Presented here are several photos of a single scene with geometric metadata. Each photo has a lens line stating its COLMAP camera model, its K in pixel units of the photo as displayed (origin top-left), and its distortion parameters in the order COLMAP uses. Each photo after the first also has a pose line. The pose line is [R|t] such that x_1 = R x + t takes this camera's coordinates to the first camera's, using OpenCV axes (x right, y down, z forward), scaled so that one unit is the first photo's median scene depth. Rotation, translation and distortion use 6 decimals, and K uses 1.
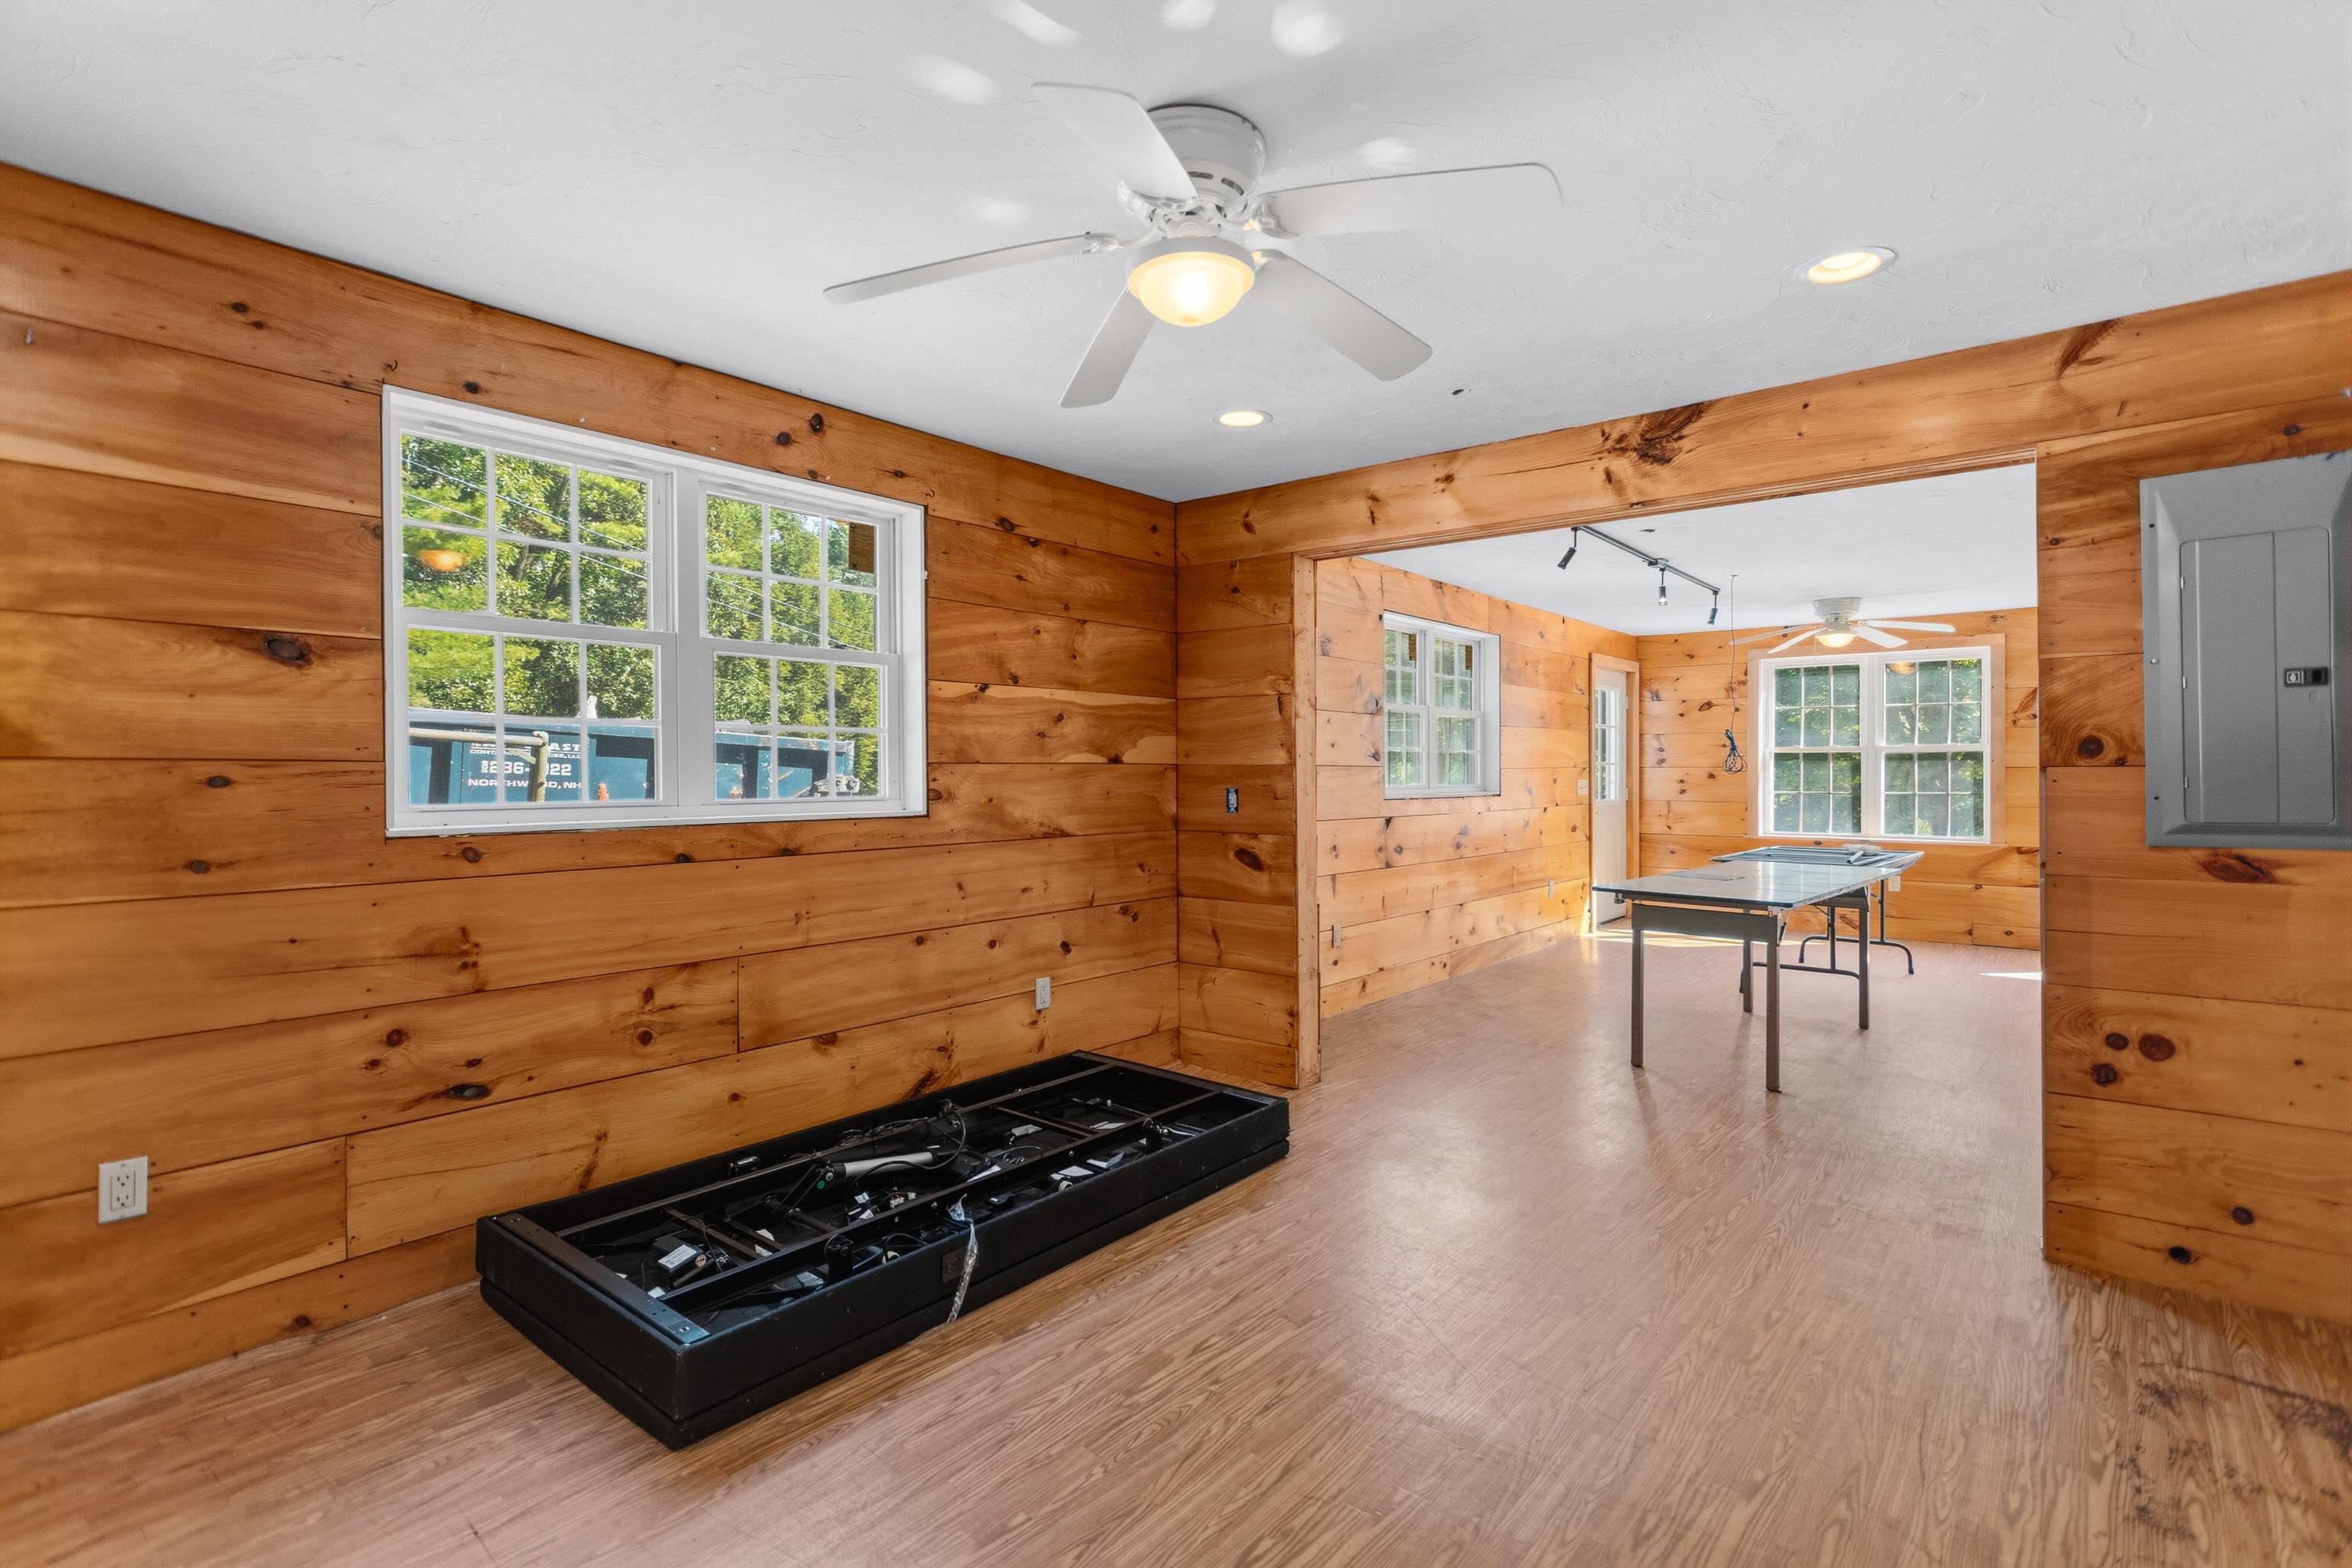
lens RADIAL K [[1117.9, 0, 1170.2], [0, 1117.9, 777.6], [0, 0, 1]] dist [0.001073, 0.000722]
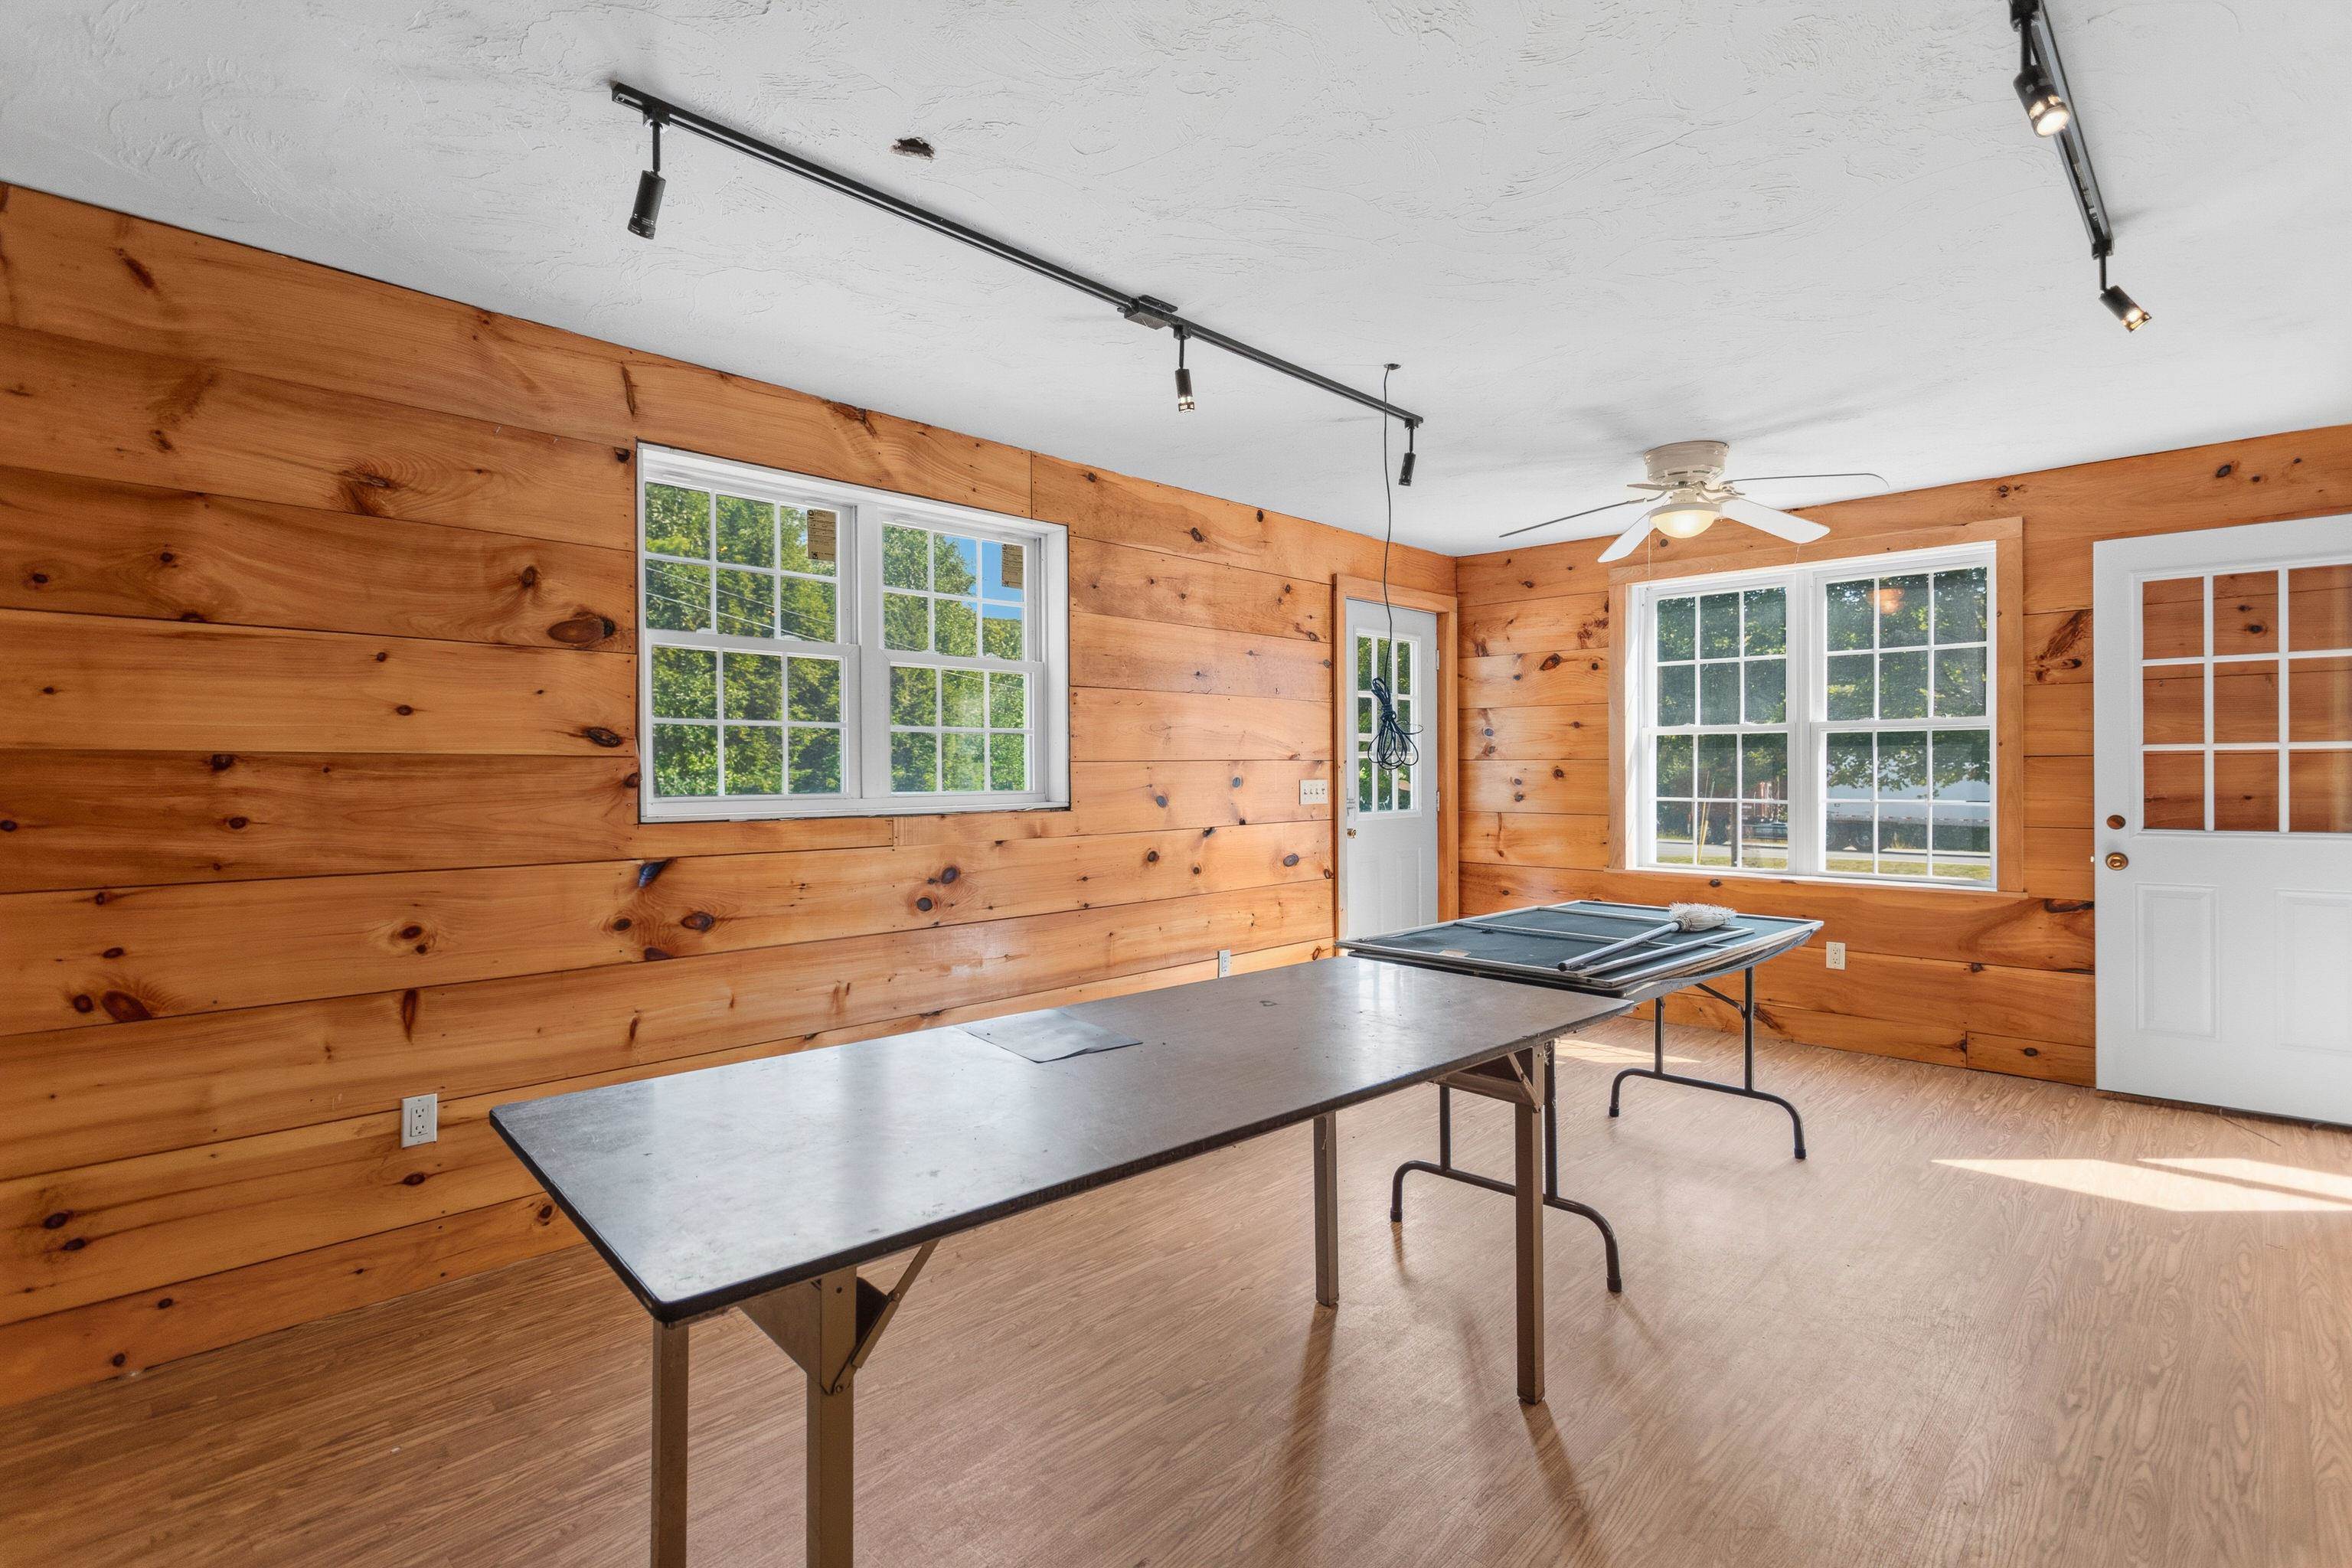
lens RADIAL K [[1117.9, 0, 1182.3], [0, 1117.9, 781.6], [0, 0, 1]] dist [0.001073, 0.000722]
pose [[0.997421, -0.004276, -0.071646, 0.337328], [0.004519, 0.999985, 0.003224, 0.000053], [0.071631, -0.003540, 0.997425, 0.378668]]
